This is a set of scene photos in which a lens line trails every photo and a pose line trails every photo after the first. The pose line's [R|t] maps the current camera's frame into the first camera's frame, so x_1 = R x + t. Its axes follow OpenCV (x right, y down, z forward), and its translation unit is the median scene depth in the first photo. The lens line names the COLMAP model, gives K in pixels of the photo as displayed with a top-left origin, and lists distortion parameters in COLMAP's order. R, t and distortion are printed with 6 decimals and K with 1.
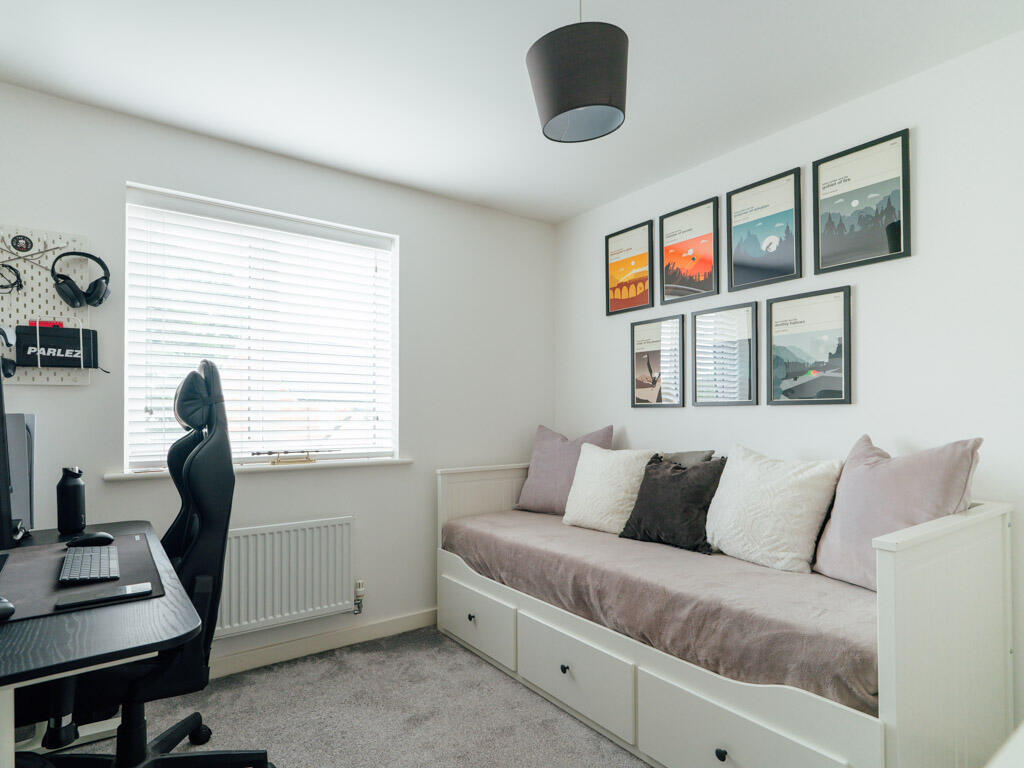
lens RADIAL K [[563.6, 0, 514.2], [0, 563.6, 402.2], [0, 0, 1]] dist [0.001700, 0.000527]
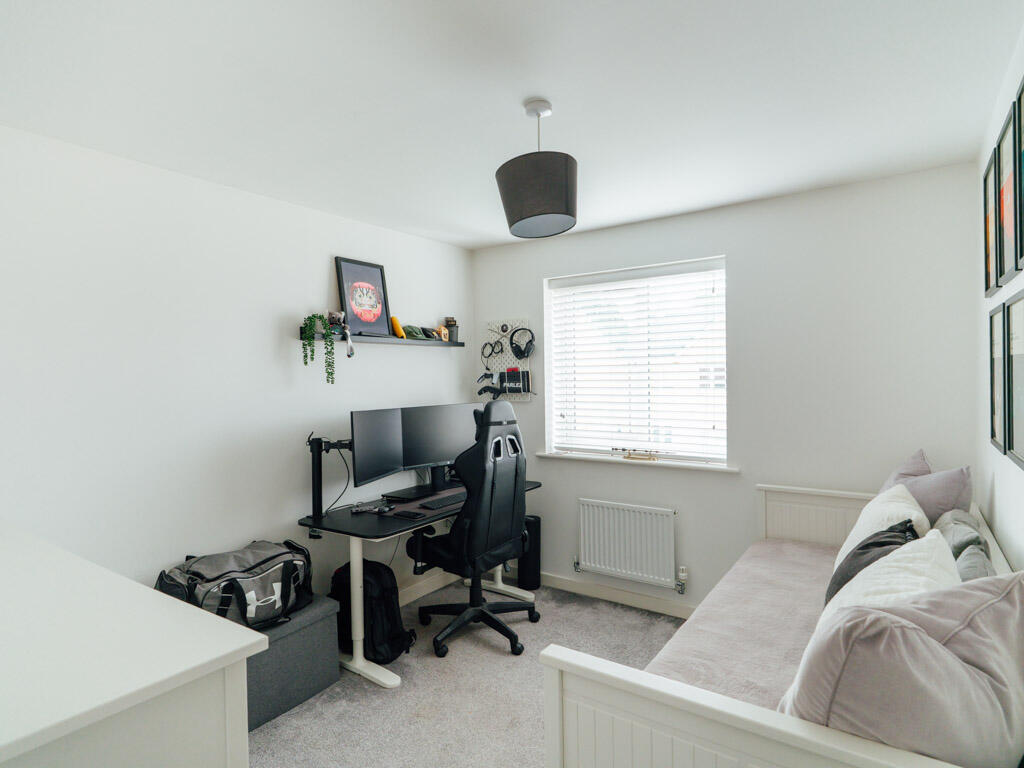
lens RADIAL K [[558.6, 0, 512.0], [0, 558.6, 384.0], [0, 0, 1]] dist [0.001919, 0.000488]
pose [[0.318767, 0.005667, -0.947816, 0.901037], [0.033116, 0.999305, 0.017112, -0.118631], [0.947254, -0.036843, 0.318358, 0.395175]]
